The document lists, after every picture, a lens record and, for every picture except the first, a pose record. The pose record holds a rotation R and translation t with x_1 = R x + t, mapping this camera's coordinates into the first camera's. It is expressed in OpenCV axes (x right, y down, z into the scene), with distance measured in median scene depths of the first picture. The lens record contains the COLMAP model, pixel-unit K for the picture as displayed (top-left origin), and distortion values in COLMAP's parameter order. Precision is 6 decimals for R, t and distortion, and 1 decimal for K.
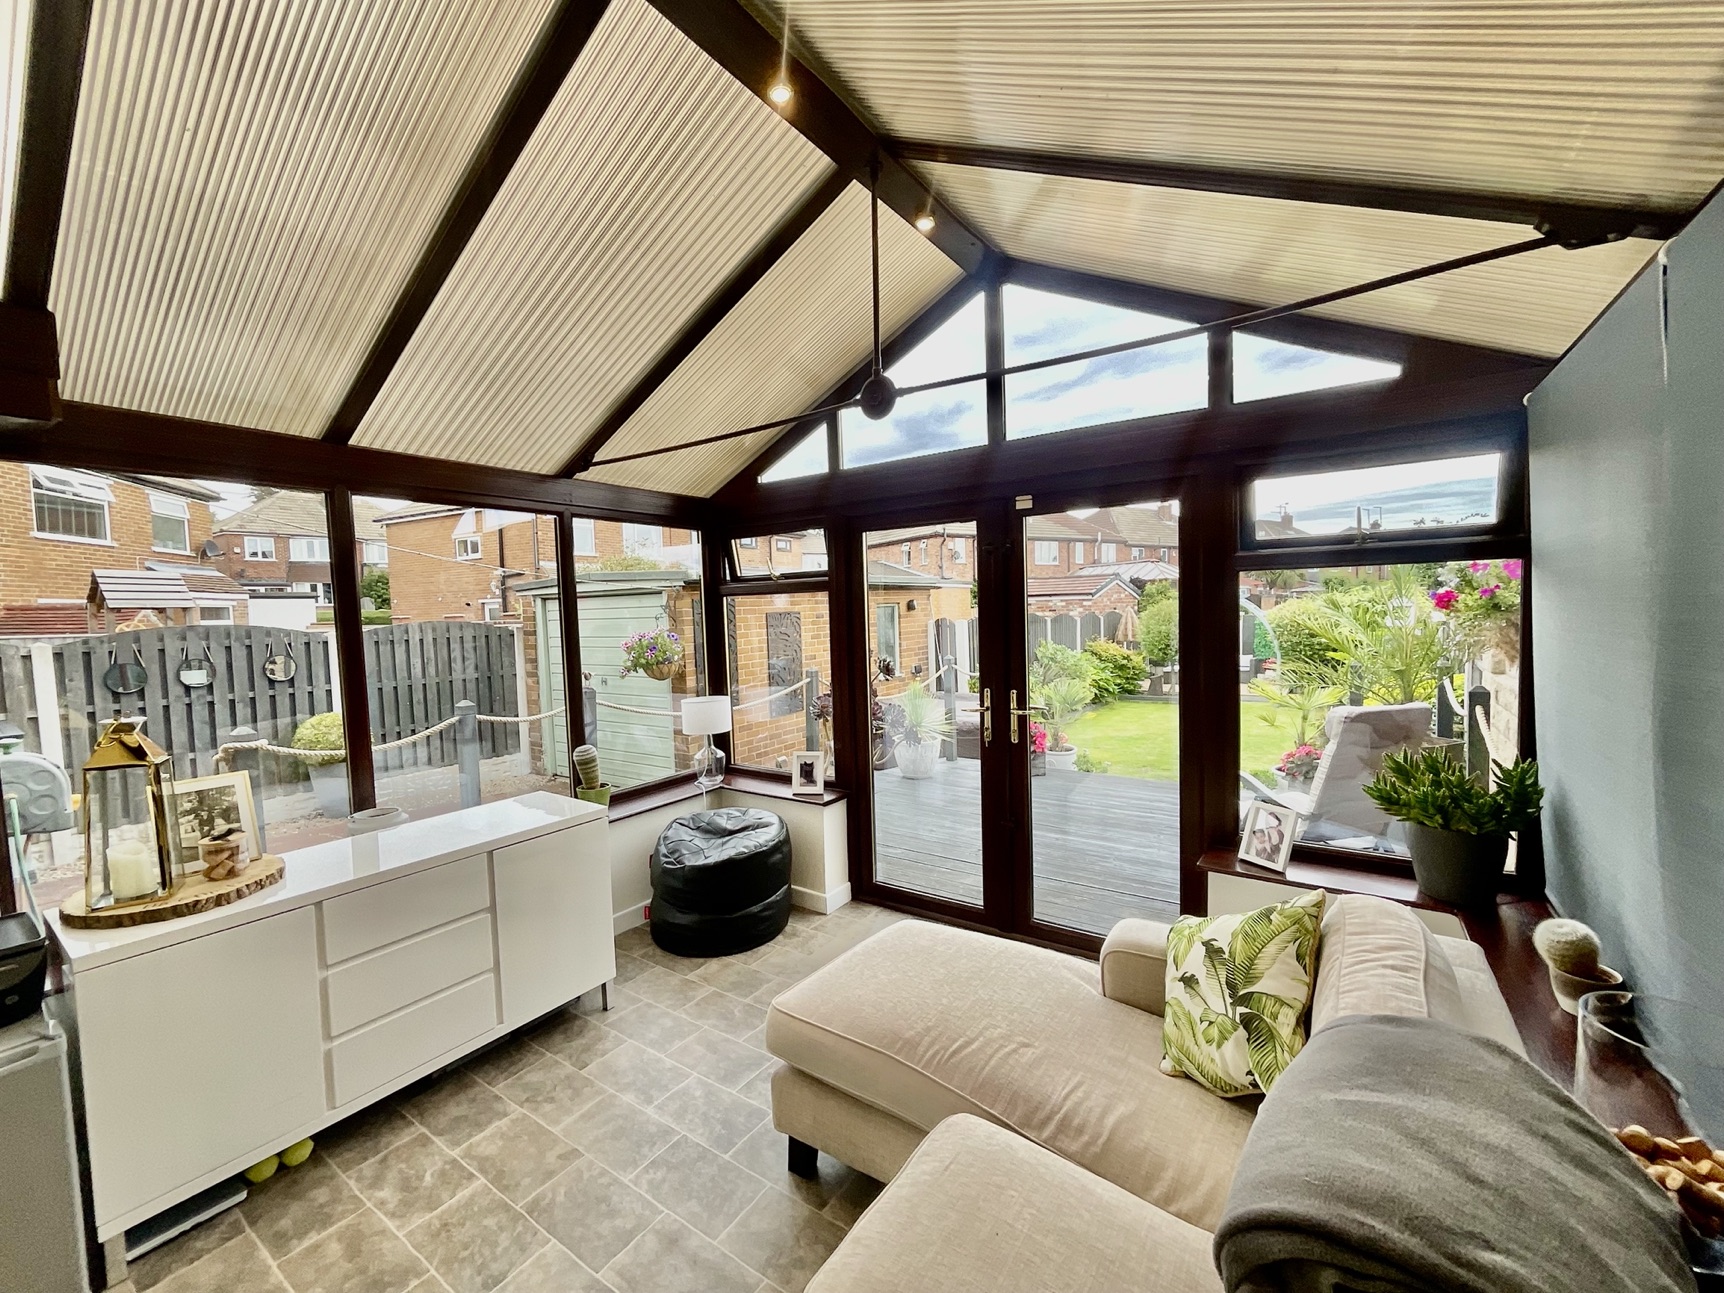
lens RADIAL K [[684.2, 0, 862.0], [0, 684.2, 646.5], [0, 0, 1]] dist [-0.002076, 0.000035]
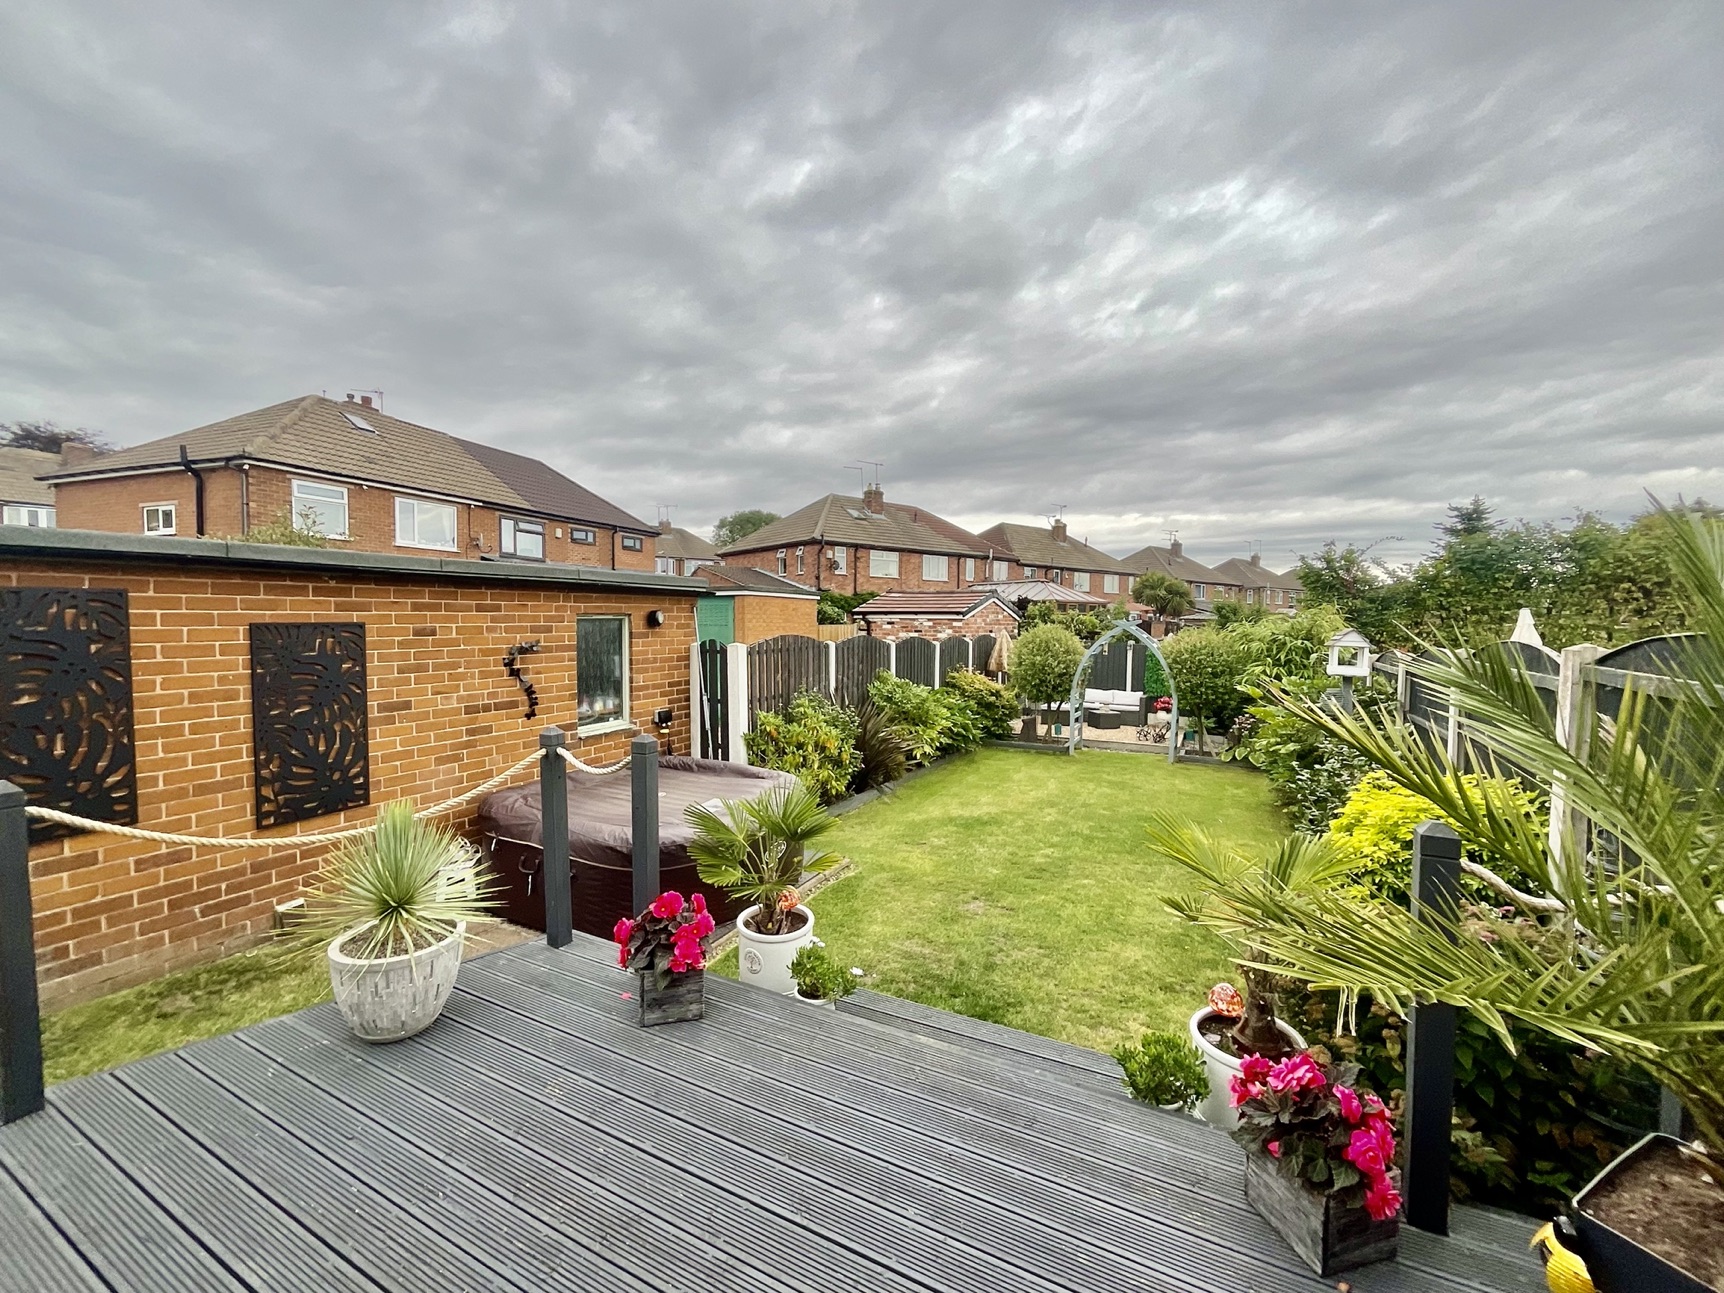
lens RADIAL K [[705.9, 0, 839.9], [0, 705.9, 649.8], [0, 0, 1]] dist [0.001201, 0.000963]
pose [[0.992806, 0.032275, 0.115301, 0.085184], [-0.030508, 0.999389, -0.017059, -0.012348], [-0.115781, 0.013419, 0.993184, 0.154652]]
